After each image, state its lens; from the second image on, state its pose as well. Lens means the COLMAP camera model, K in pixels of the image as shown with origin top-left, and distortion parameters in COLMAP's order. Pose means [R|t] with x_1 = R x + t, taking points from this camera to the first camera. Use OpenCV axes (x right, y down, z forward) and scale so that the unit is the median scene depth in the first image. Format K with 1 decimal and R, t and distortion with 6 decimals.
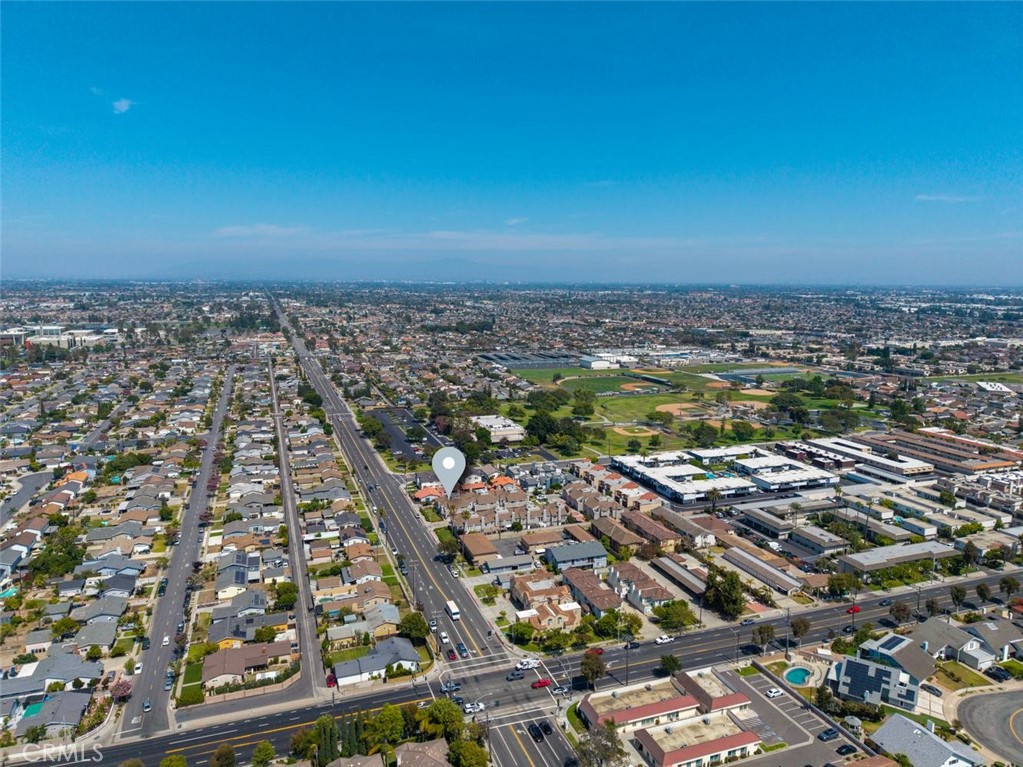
lens RADIAL K [[686.1, 0, 507.1], [0, 686.1, 368.8], [0, 0, 1]] dist [0.016229, -0.009590]
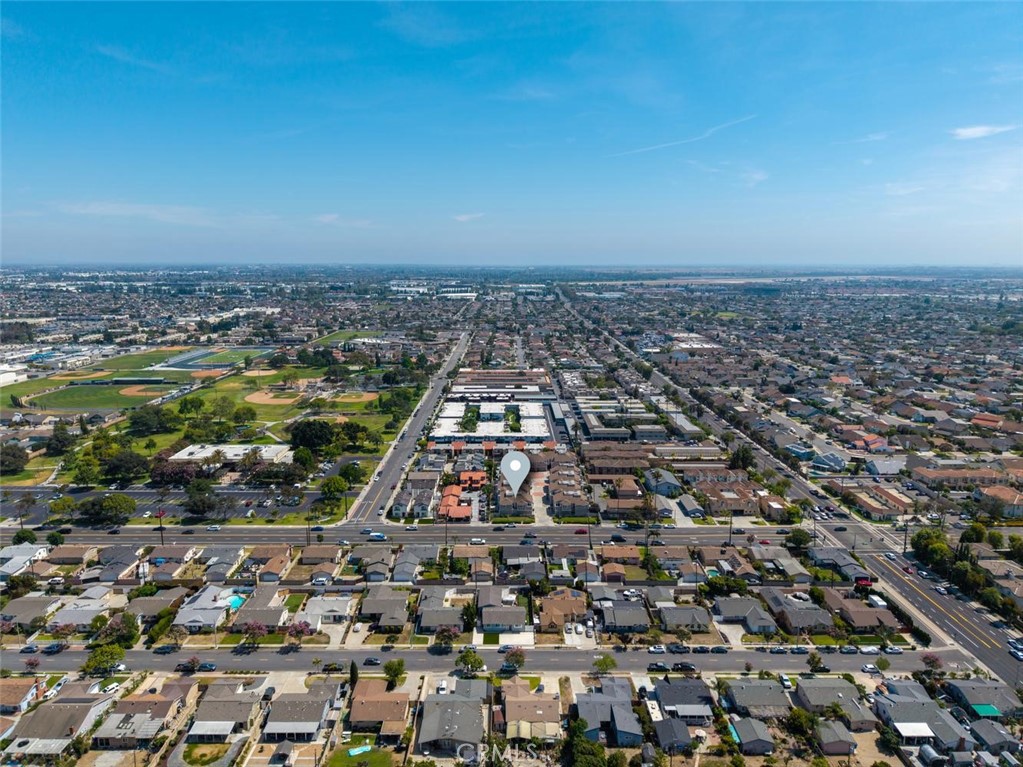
lens RADIAL K [[686.1, 0, 507.1], [0, 686.1, 368.8], [0, 0, 1]] dist [0.016229, -0.009590]
pose [[0.345459, -0.156137, 0.925354, -0.876889], [0.128900, 0.984610, 0.118014, -0.089439], [-0.929539, 0.078509, 0.360268, 0.624564]]
